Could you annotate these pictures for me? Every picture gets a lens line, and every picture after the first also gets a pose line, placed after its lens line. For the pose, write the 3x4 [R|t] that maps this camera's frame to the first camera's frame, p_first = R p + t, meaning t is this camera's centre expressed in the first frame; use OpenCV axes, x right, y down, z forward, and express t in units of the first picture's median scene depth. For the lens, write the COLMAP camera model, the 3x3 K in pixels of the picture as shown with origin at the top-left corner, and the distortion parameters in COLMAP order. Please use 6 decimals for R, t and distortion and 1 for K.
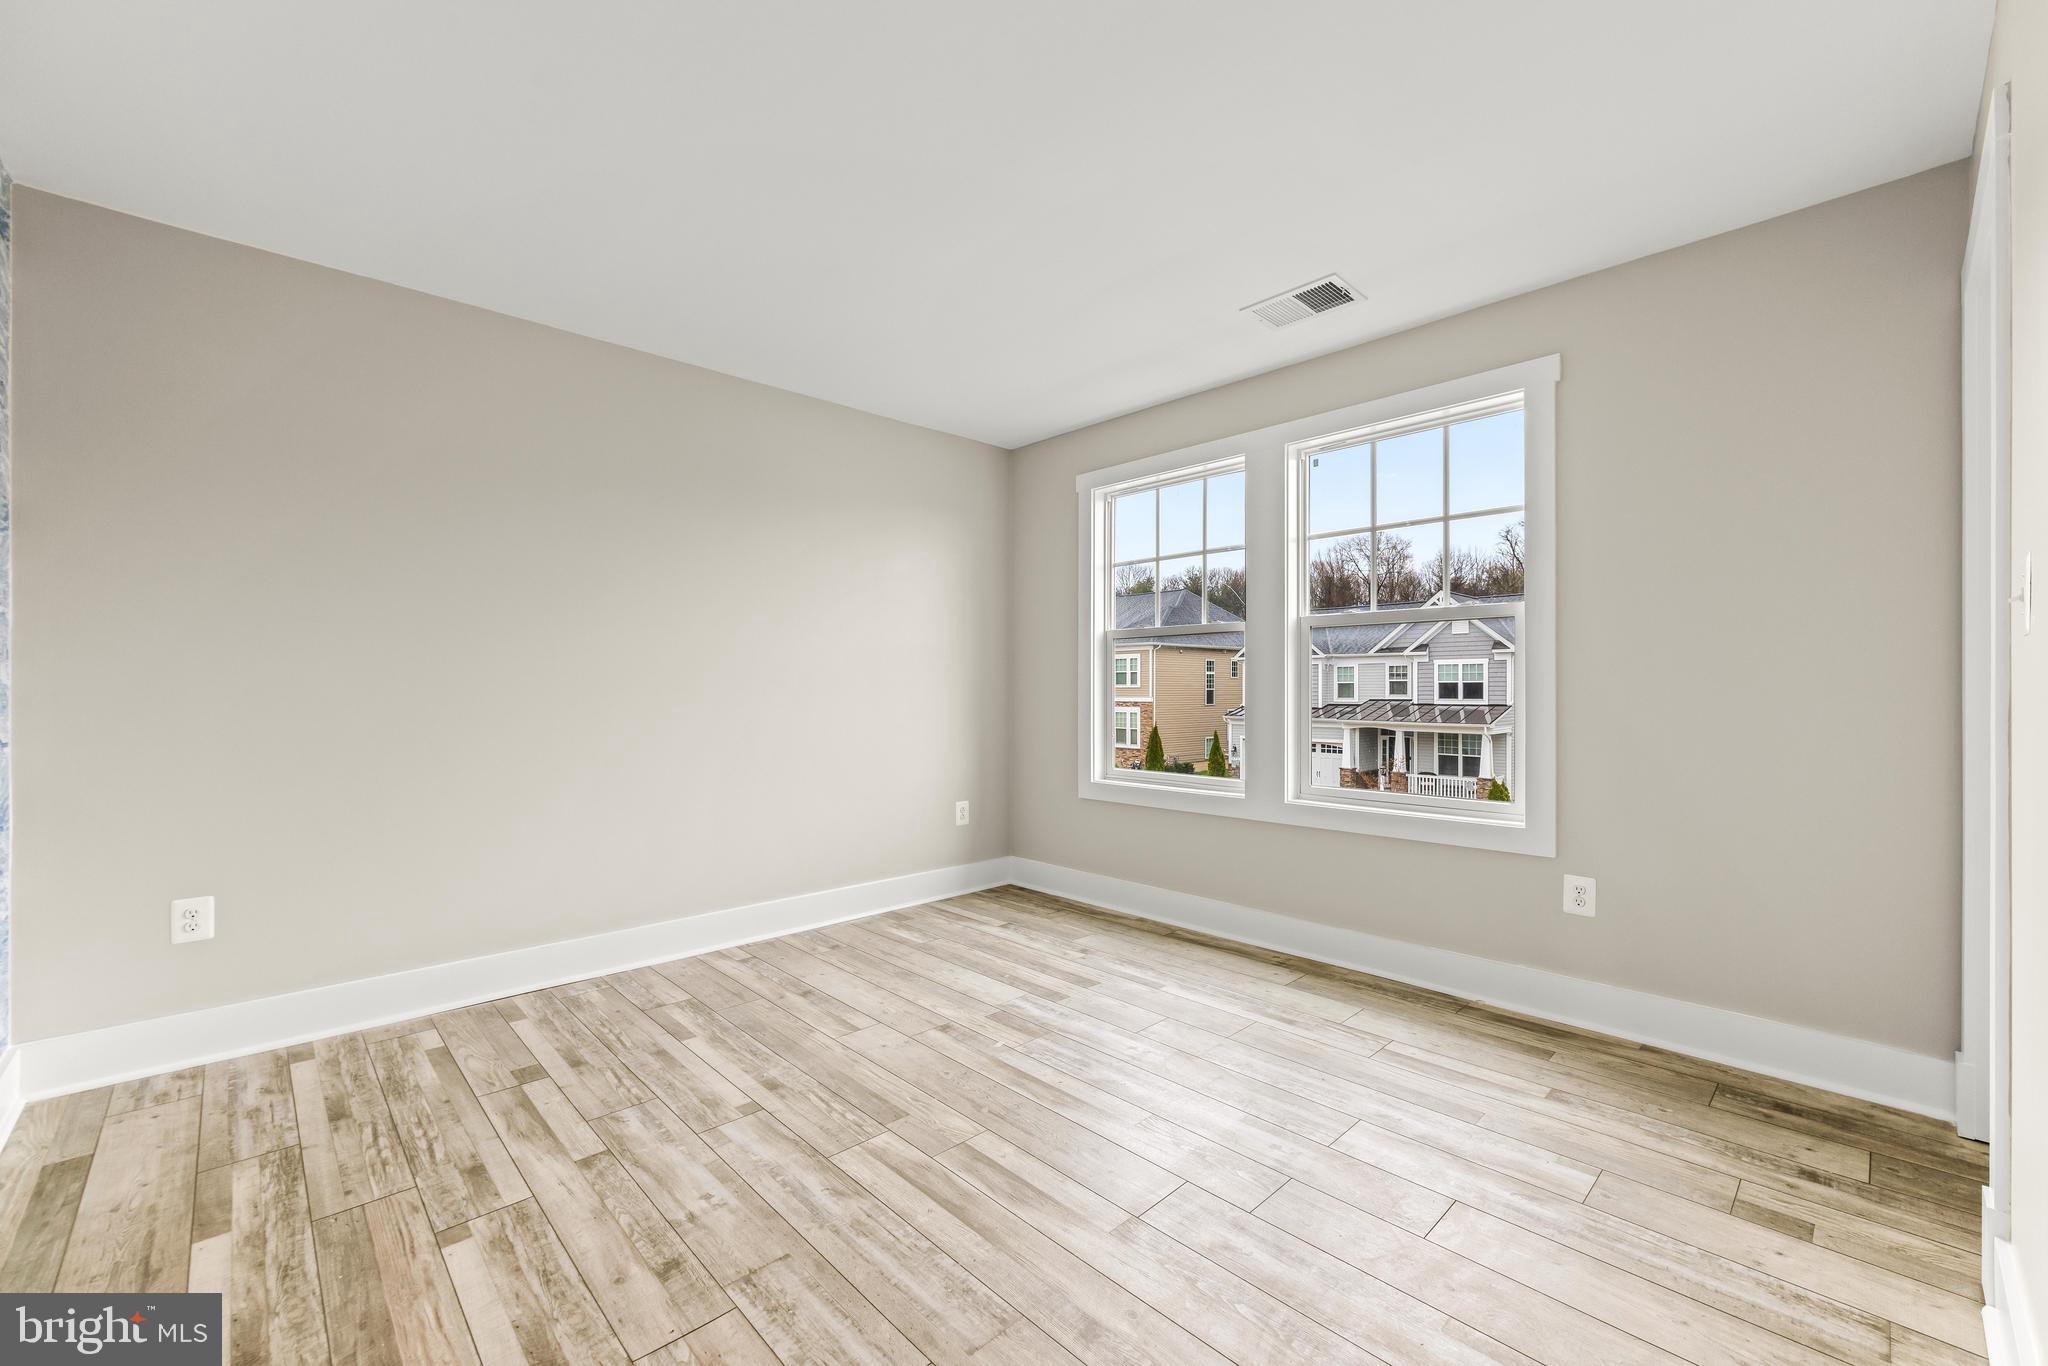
lens RADIAL K [[815.3, 0, 1019.9], [0, 815.3, 685.0], [0, 0, 1]] dist [-0.002207, -0.000373]
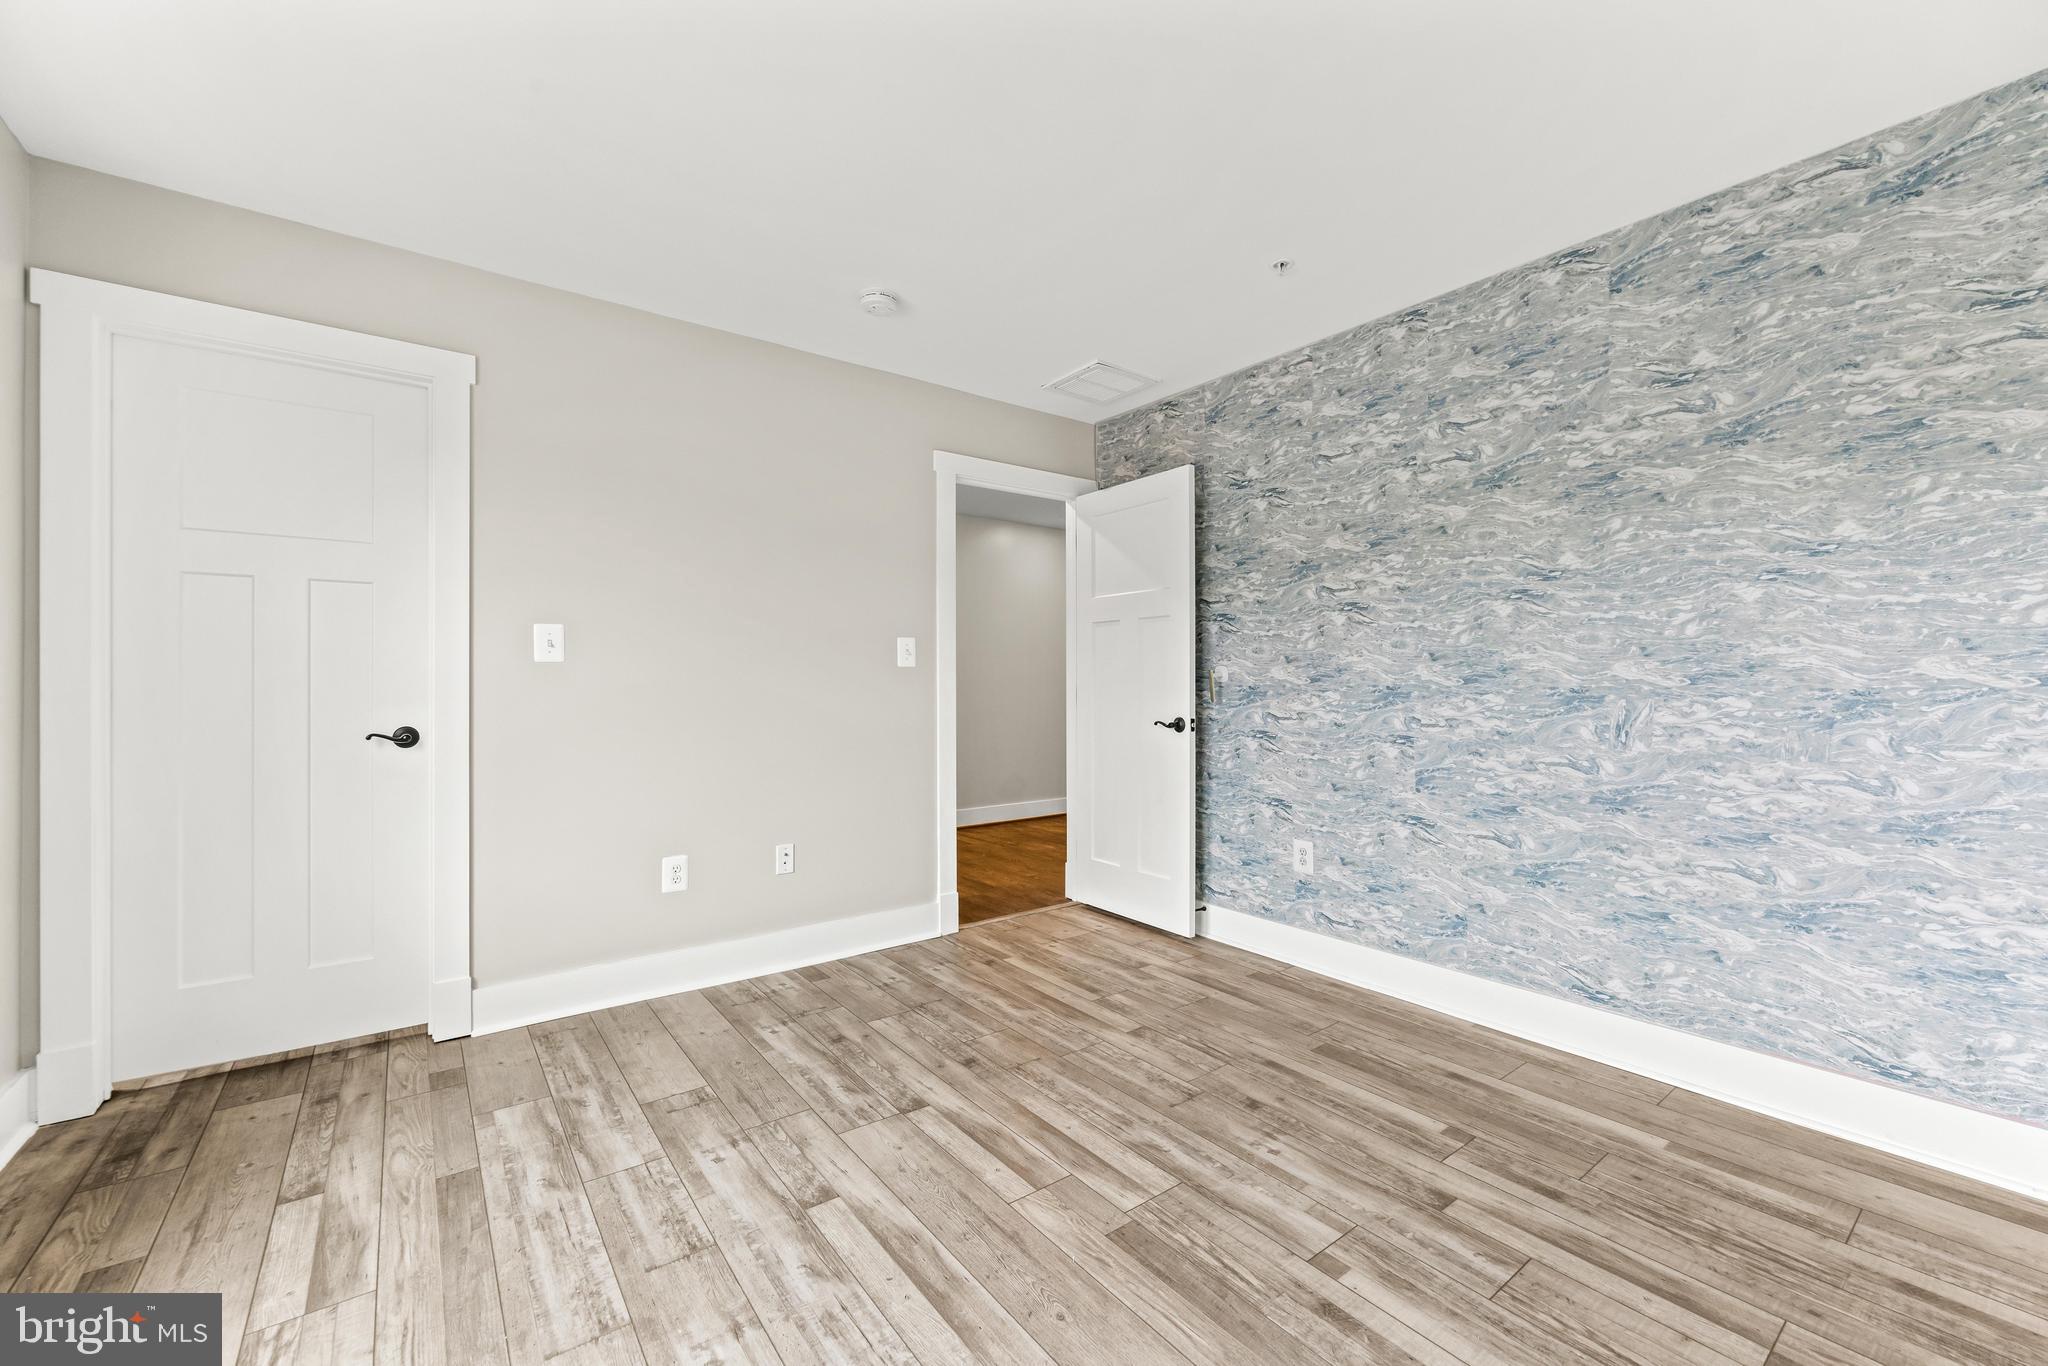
lens RADIAL K [[815.3, 0, 1019.9], [0, 815.3, 685.0], [0, 0, 1]] dist [-0.002207, -0.000373]
pose [[-0.993468, 0.001165, 0.114107, -0.156914], [0.000854, 0.999996, -0.002777, 0.004307], [-0.114110, -0.002661, -0.993465, 1.948701]]
